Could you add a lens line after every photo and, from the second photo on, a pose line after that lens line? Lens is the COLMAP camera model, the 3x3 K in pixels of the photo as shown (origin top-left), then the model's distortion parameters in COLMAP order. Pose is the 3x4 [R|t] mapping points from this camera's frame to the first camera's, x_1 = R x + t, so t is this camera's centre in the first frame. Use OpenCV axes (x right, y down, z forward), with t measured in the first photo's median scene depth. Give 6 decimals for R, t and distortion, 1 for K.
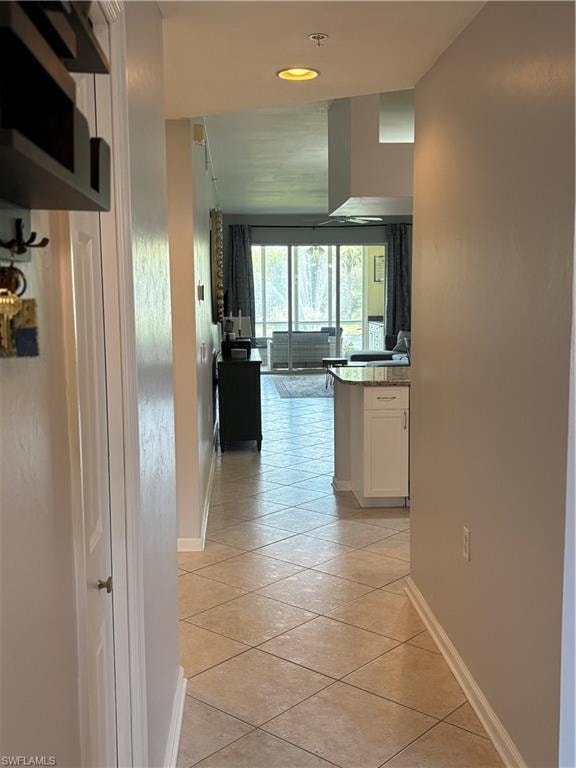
lens RADIAL K [[799.7, 0, 287.1], [0, 799.7, 388.4], [0, 0, 1]] dist [0.241415, 0.000000]
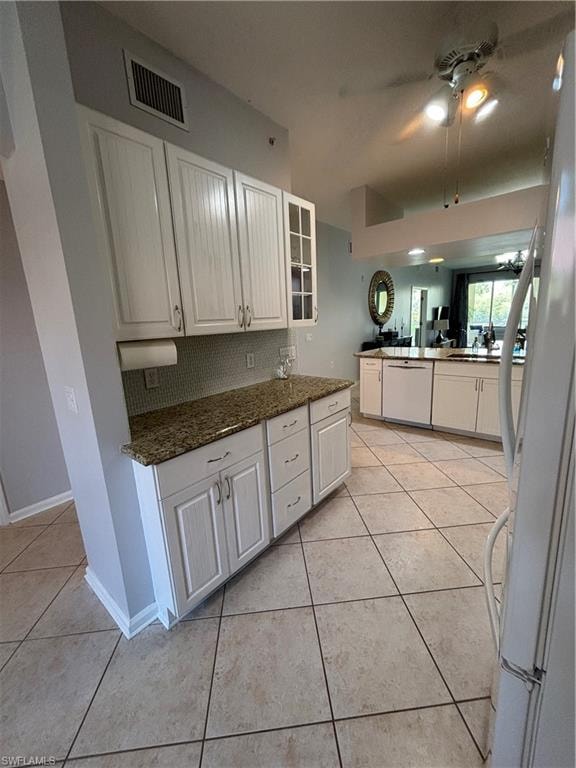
lens RADIAL K [[309.6, 0, 288.0], [0, 309.6, 381.9], [0, 0, 1]] dist [-0.001817, 0.000657]
pose [[0.723444, 0.112318, -0.681185, 0.175701], [-0.039126, 0.991762, 0.121974, -0.010291], [0.689273, -0.061589, 0.721879, 0.116162]]
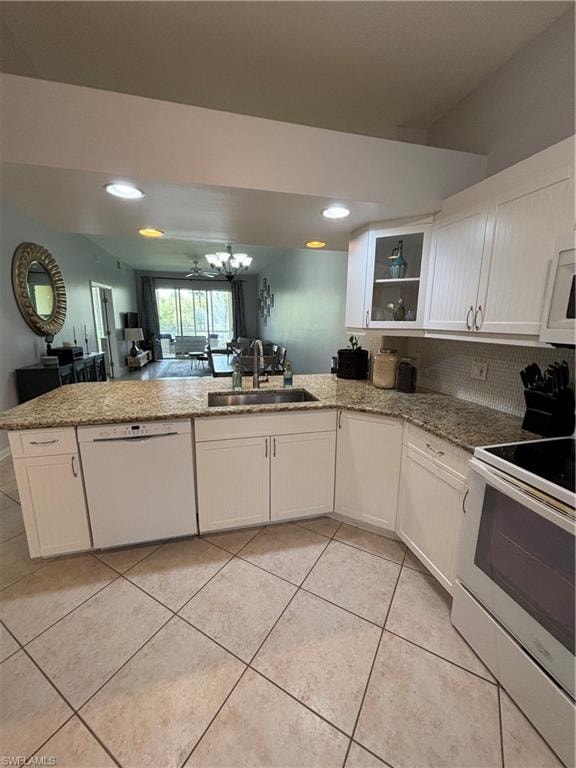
lens RADIAL K [[309.6, 0, 288.2], [0, 309.6, 382.3], [0, 0, 1]] dist [-0.001817, 0.000657]
pose [[0.981335, -0.020482, 0.191215, 0.108395], [0.003856, 0.996208, 0.086923, -0.025906], [-0.192270, -0.084563, 0.977692, 0.236920]]
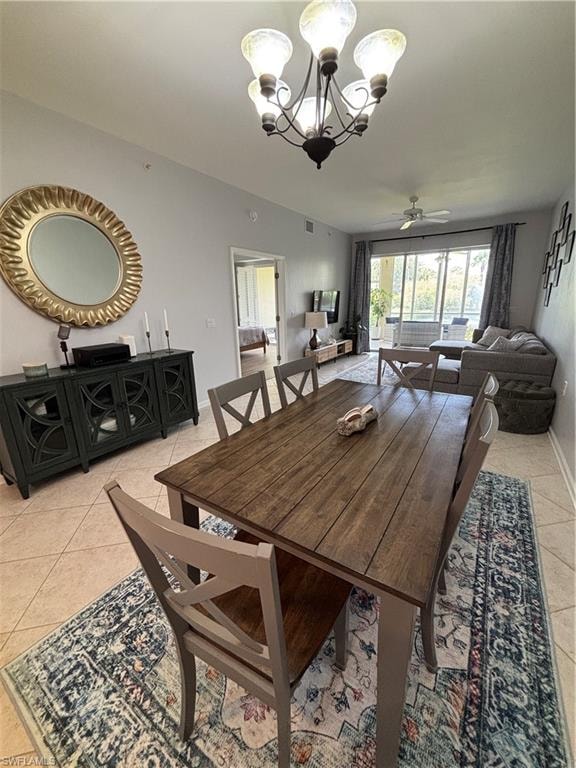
lens RADIAL K [[309.6, 0, 287.8], [0, 309.6, 384.1], [0, 0, 1]] dist [-0.001817, 0.000657]
pose [[0.806302, 0.151545, -0.571761, 0.165288], [-0.057485, 0.982124, 0.179245, -0.051059], [0.588704, -0.111658, 0.800600, 0.464792]]
